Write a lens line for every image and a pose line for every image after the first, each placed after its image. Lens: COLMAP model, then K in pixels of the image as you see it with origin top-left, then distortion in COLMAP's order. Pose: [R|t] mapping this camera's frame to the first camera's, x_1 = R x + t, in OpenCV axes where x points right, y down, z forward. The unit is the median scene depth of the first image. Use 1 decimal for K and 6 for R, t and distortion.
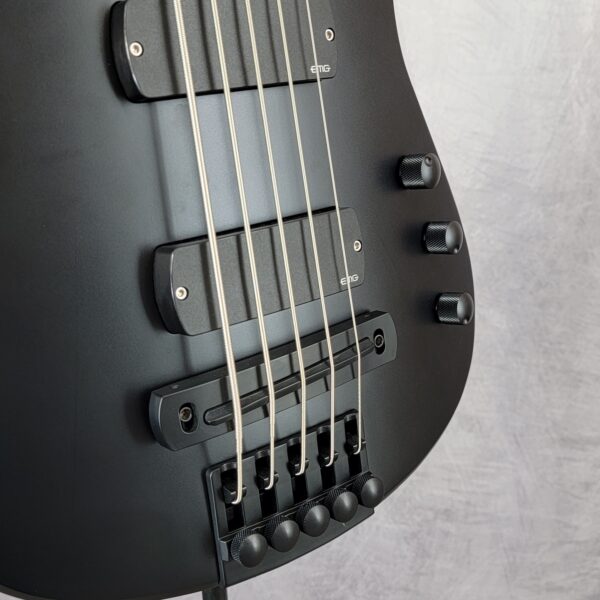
lens RADIAL K [[825.2, 0, 300.4], [0, 825.2, 299.5], [0, 0, 1]] dist [0.055650, 0.000000]
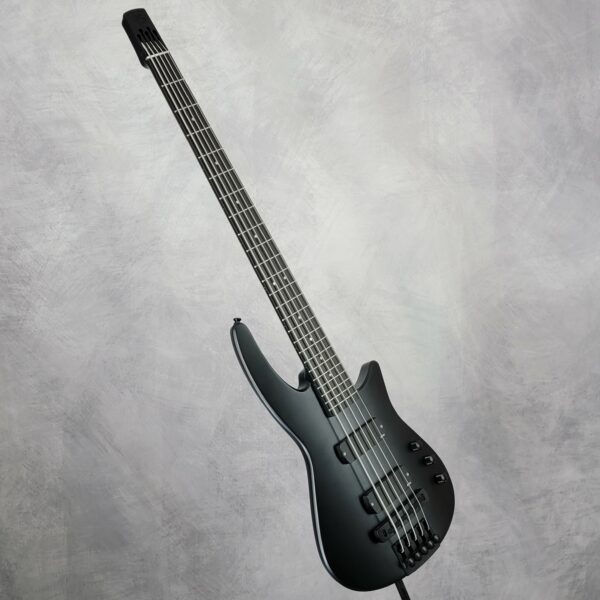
lens RADIAL K [[825.2, 0, 297.1], [0, 825.2, 299.7], [0, 0, 1]] dist [0.055650, 0.000000]
pose [[0.938665, -0.344751, -0.007386, -0.049515], [0.338176, 0.924529, -0.175737, -0.150011], [0.067414, 0.162461, 0.984409, -1.391482]]
